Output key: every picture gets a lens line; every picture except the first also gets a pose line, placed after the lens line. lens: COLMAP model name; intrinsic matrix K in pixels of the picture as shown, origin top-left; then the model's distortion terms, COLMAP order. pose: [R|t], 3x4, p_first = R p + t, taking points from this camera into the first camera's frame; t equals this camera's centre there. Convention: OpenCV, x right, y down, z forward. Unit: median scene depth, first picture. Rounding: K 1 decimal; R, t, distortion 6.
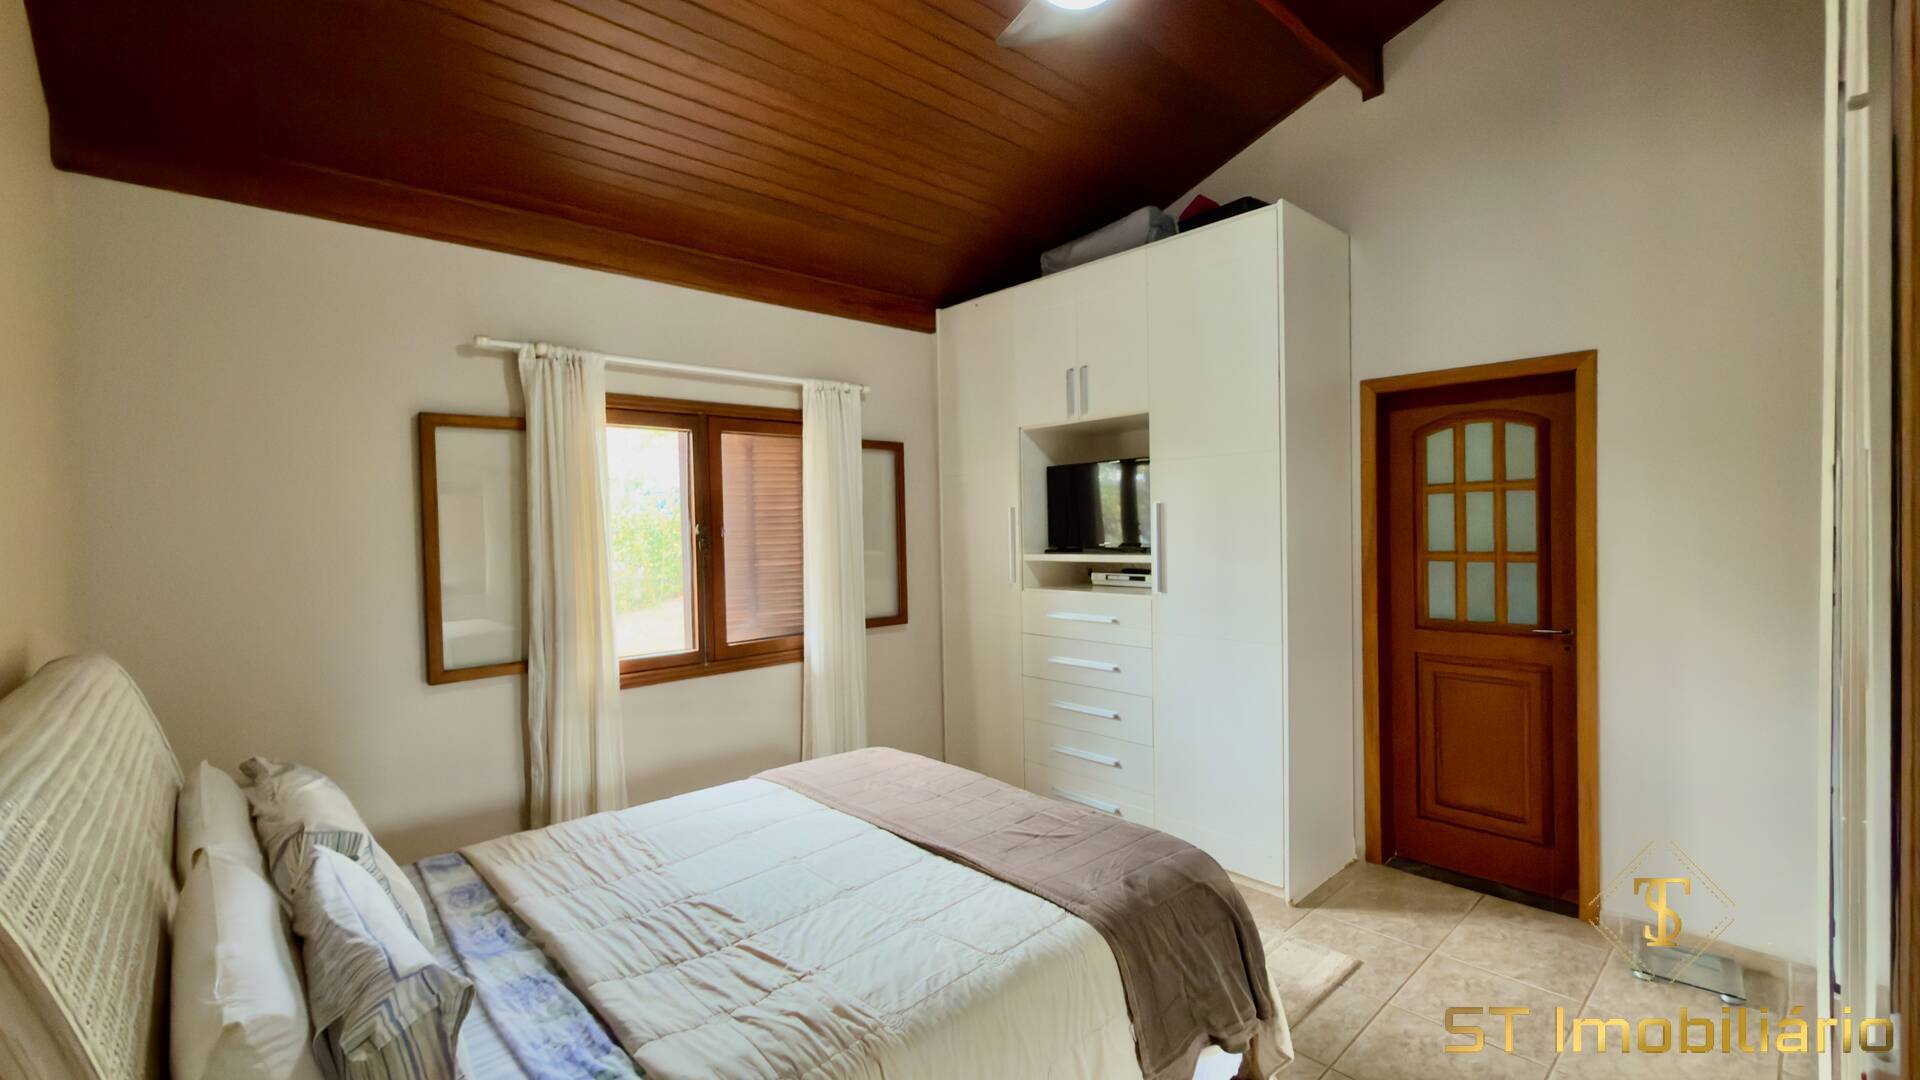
lens RADIAL K [[796.3, 0, 952.0], [0, 796.3, 534.9], [0, 0, 1]] dist [-0.000371, 0.000112]
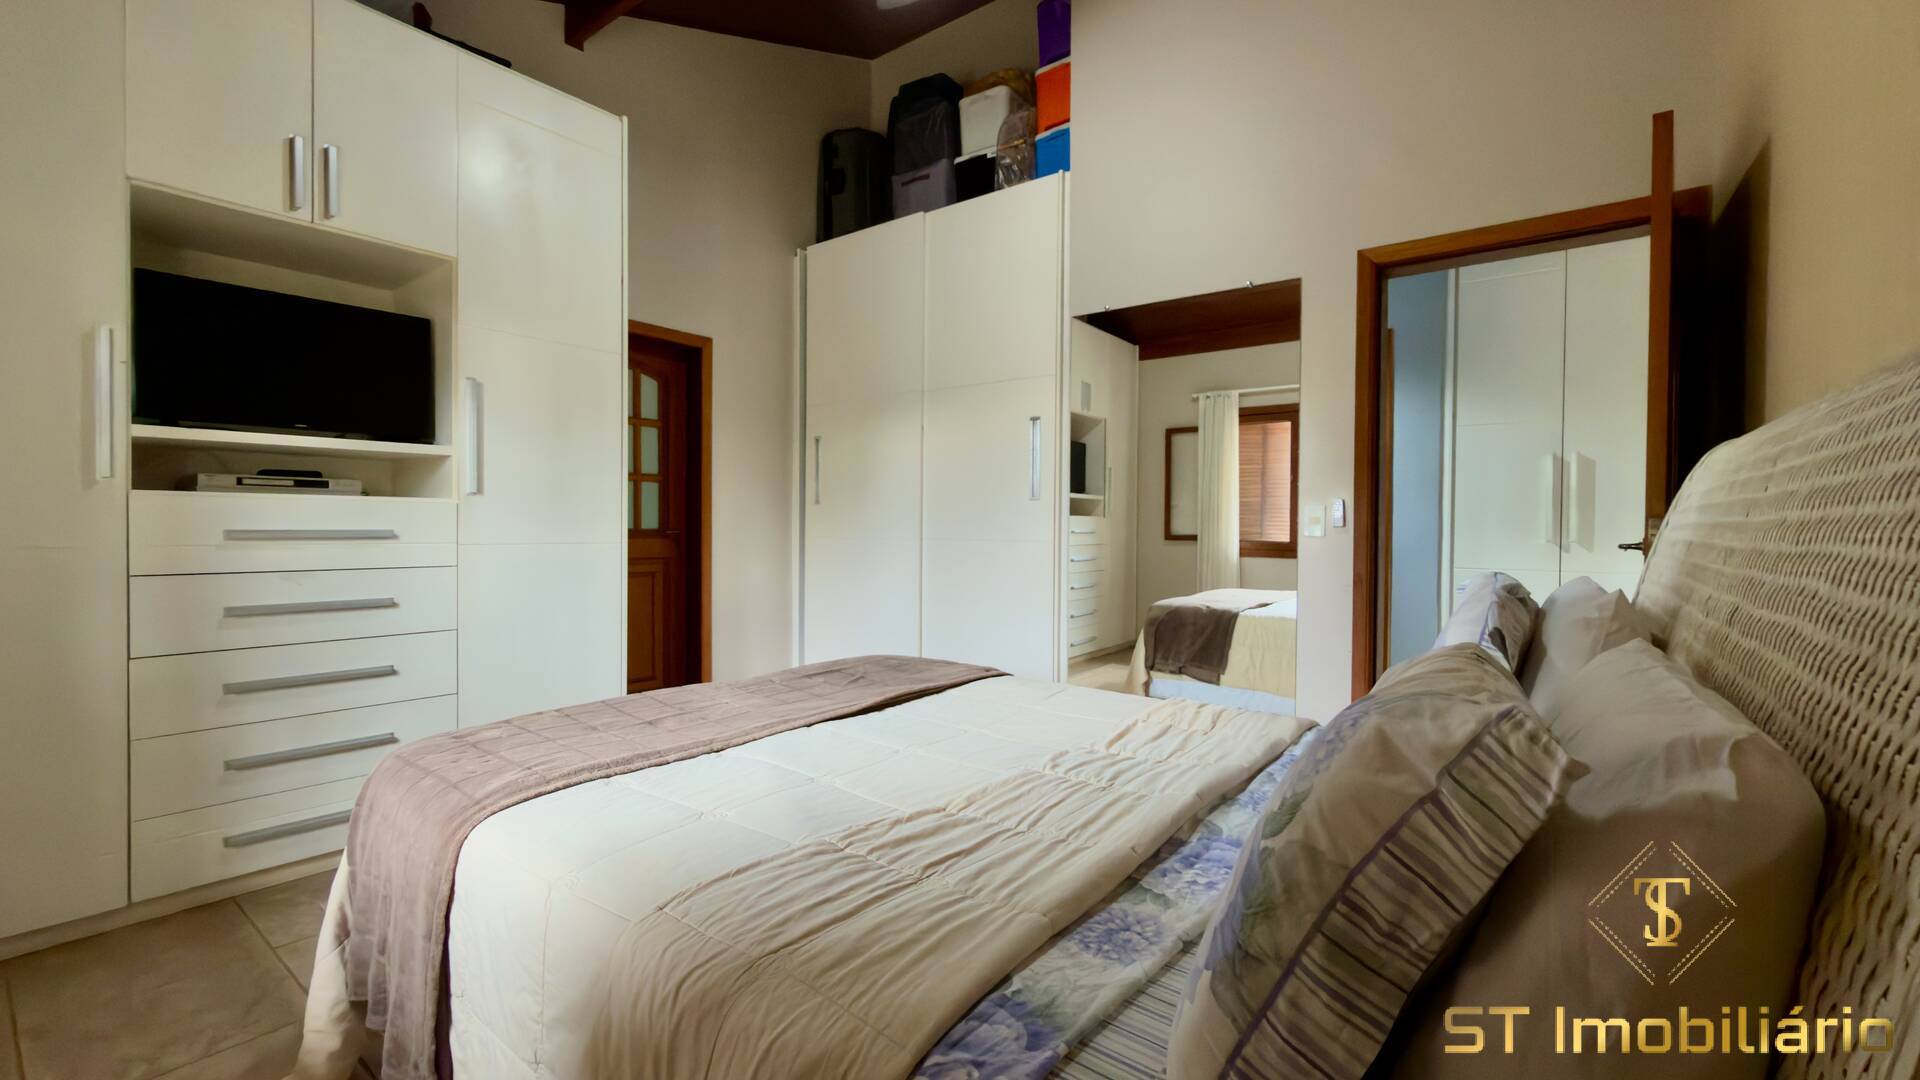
lens RADIAL K [[796.3, 0, 952.0], [0, 796.3, 534.9], [0, 0, 1]] dist [-0.000371, 0.000112]
pose [[-0.174984, 0.010964, 0.984510, -0.972791], [0.011646, 0.999891, -0.009065, 0.204199], [-0.984502, 0.009879, -0.175092, 1.086326]]
